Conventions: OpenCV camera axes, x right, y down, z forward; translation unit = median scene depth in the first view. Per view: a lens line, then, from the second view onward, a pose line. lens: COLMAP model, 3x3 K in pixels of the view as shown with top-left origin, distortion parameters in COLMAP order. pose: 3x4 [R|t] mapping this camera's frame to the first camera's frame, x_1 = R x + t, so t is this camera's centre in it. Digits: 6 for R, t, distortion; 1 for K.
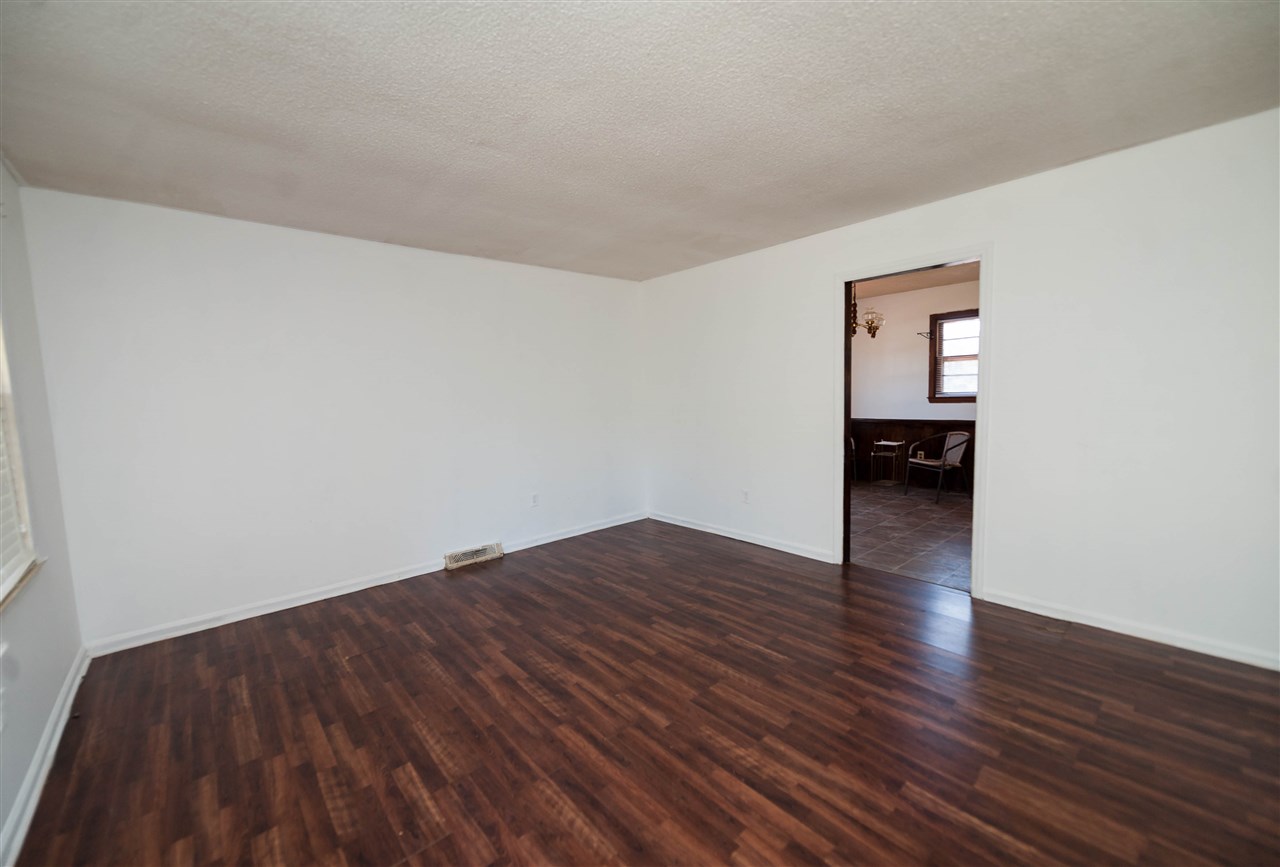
lens RADIAL K [[504.2, 0, 640.0], [0, 504.2, 433.5], [0, 0, 1]] dist [0.007588, -0.000009]
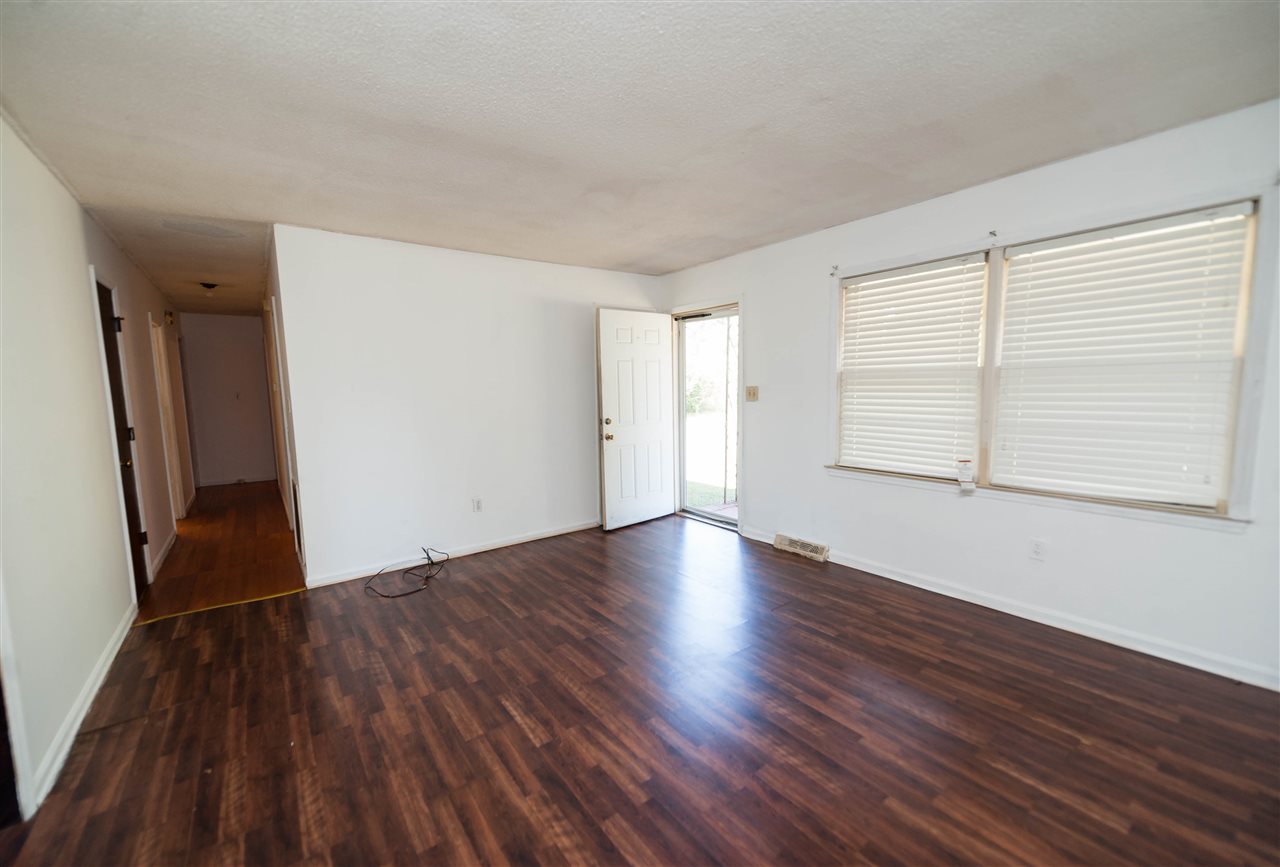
lens RADIAL K [[504.2, 0, 640.0], [0, 504.2, 433.5], [0, 0, 1]] dist [0.007588, -0.000009]
pose [[-0.995326, 0.046433, 0.084674, -0.046295], [0.060942, 0.982185, 0.177759, -0.171569], [-0.074912, 0.182088, -0.980424, 1.961072]]
